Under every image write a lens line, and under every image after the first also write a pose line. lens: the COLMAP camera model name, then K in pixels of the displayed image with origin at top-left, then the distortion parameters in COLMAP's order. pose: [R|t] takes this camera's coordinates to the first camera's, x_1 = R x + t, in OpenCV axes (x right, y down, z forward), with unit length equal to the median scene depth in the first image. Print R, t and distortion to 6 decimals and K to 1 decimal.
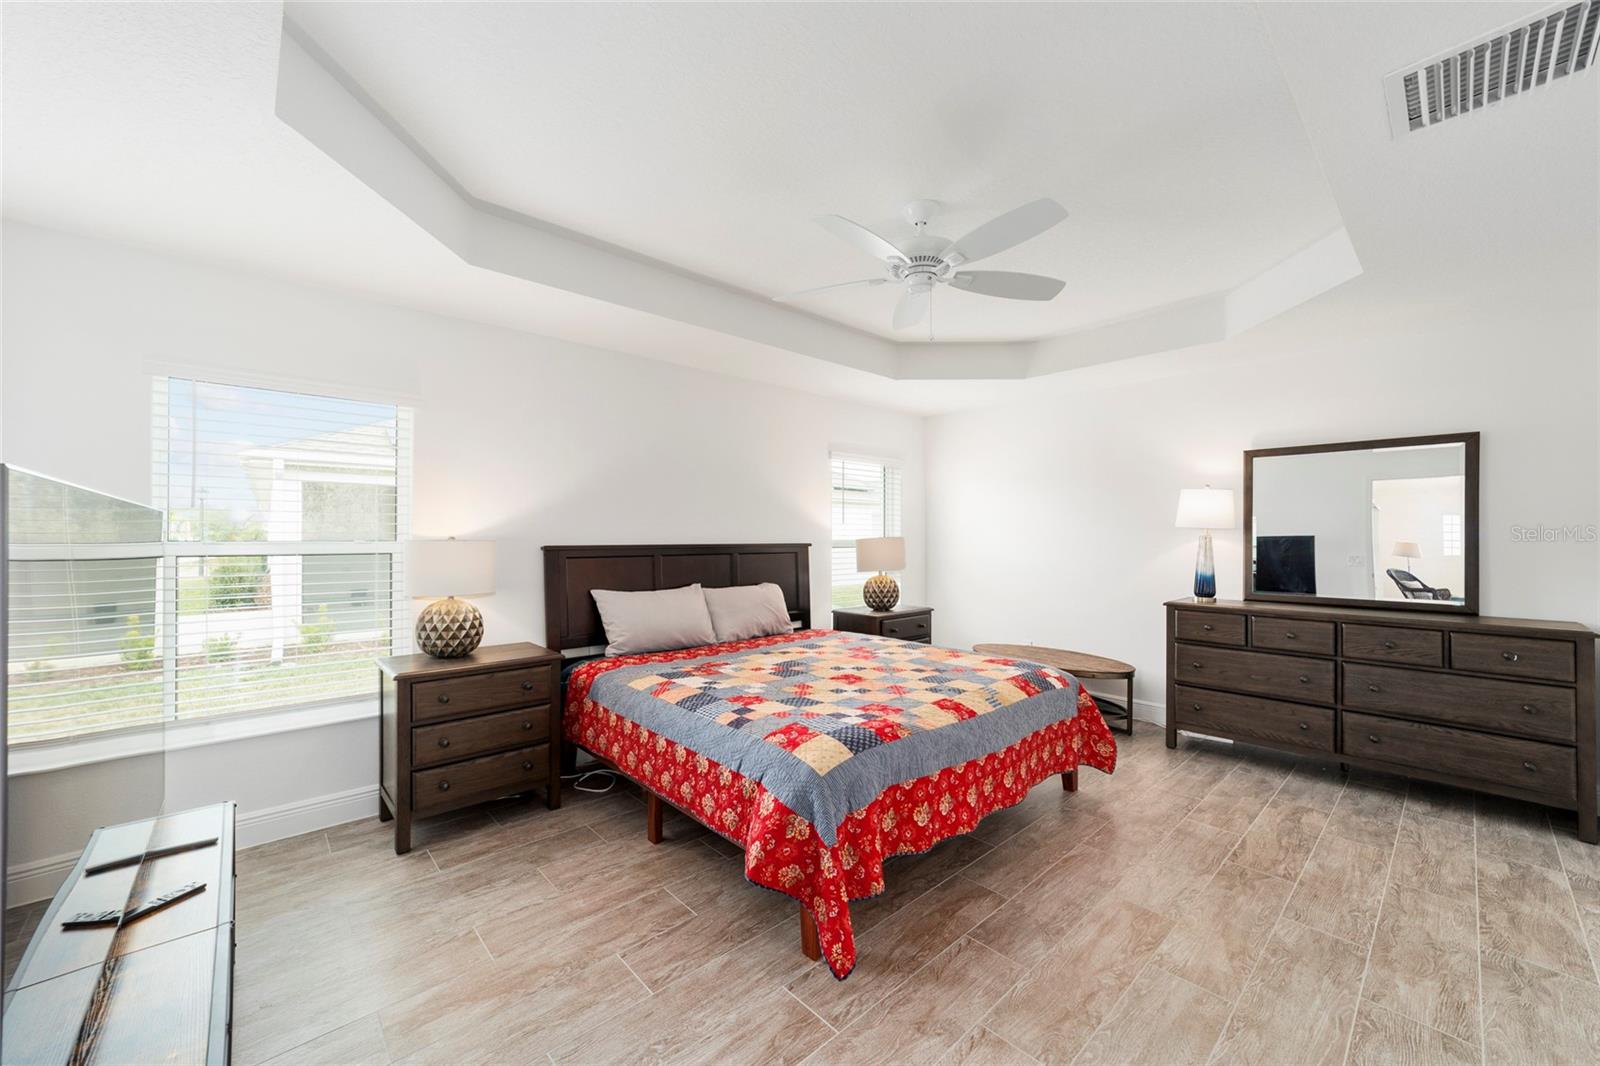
lens RADIAL K [[612.8, 0, 791.6], [0, 612.8, 535.2], [0, 0, 1]] dist [-0.013637, 0.007338]
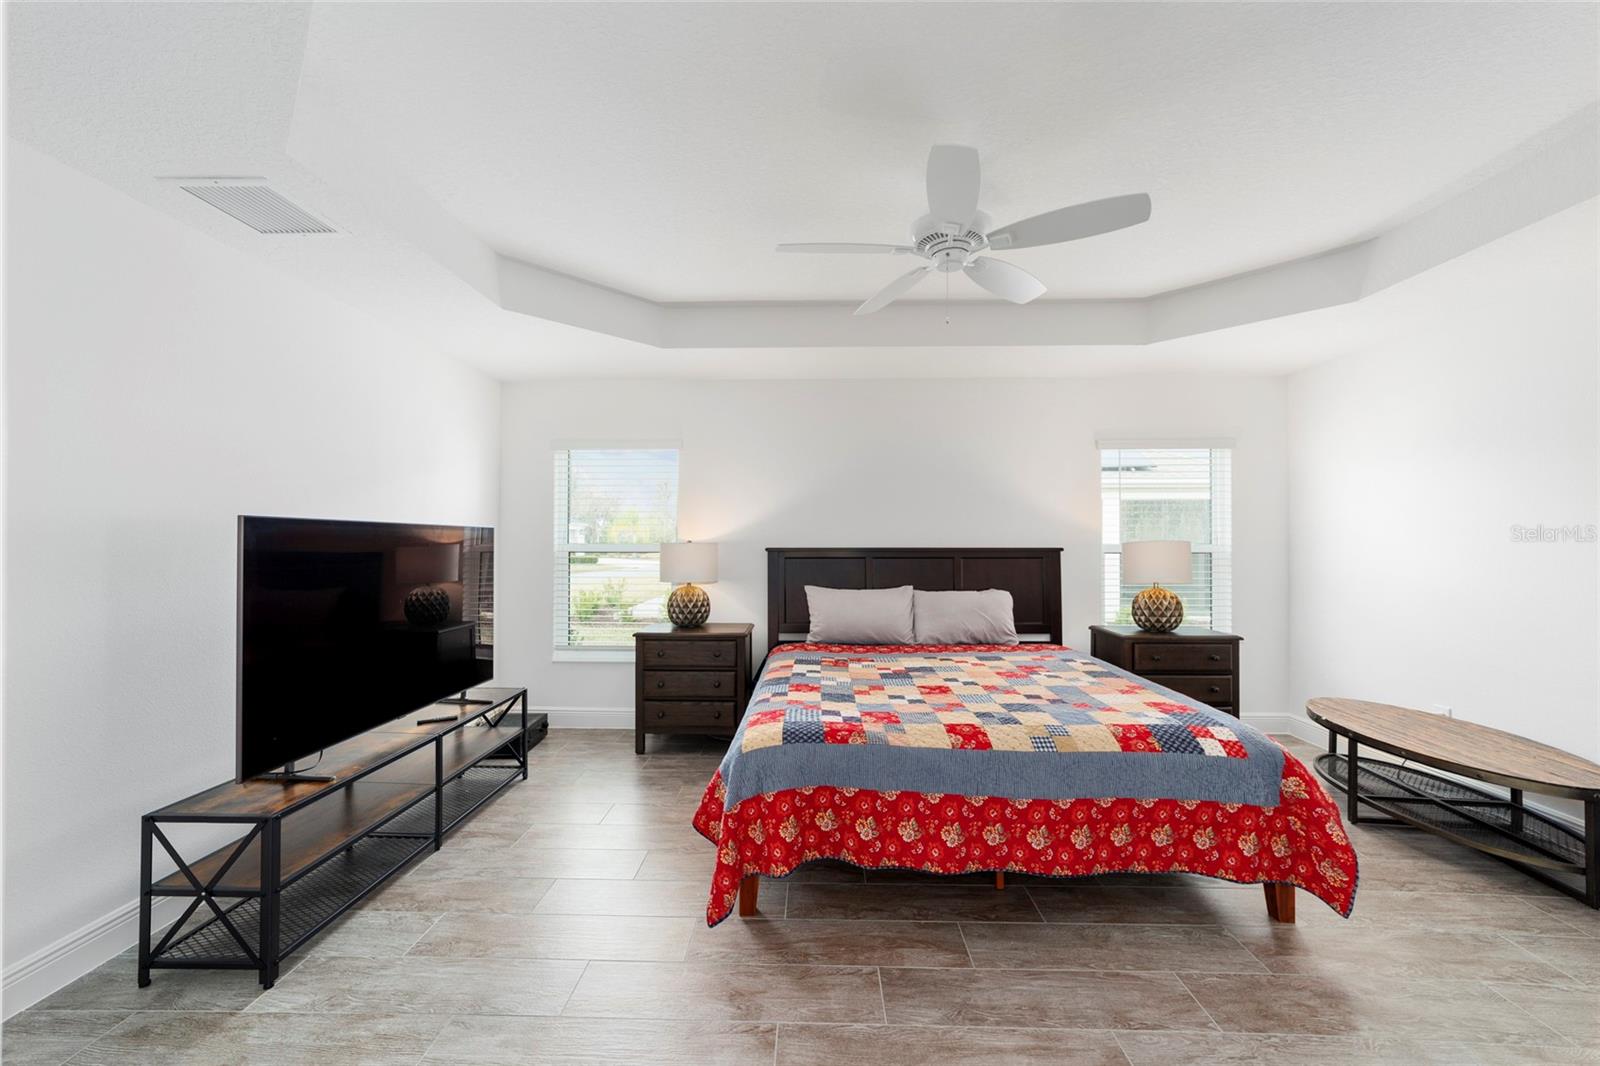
lens RADIAL K [[612.8, 0, 800.7], [0, 612.8, 530.1], [0, 0, 1]] dist [-0.013637, 0.007338]
pose [[0.725643, -0.010464, -0.687992, 0.576204], [0.001851, 0.999910, -0.013256, -0.000959], [0.688069, 0.008345, 0.725597, 0.159913]]
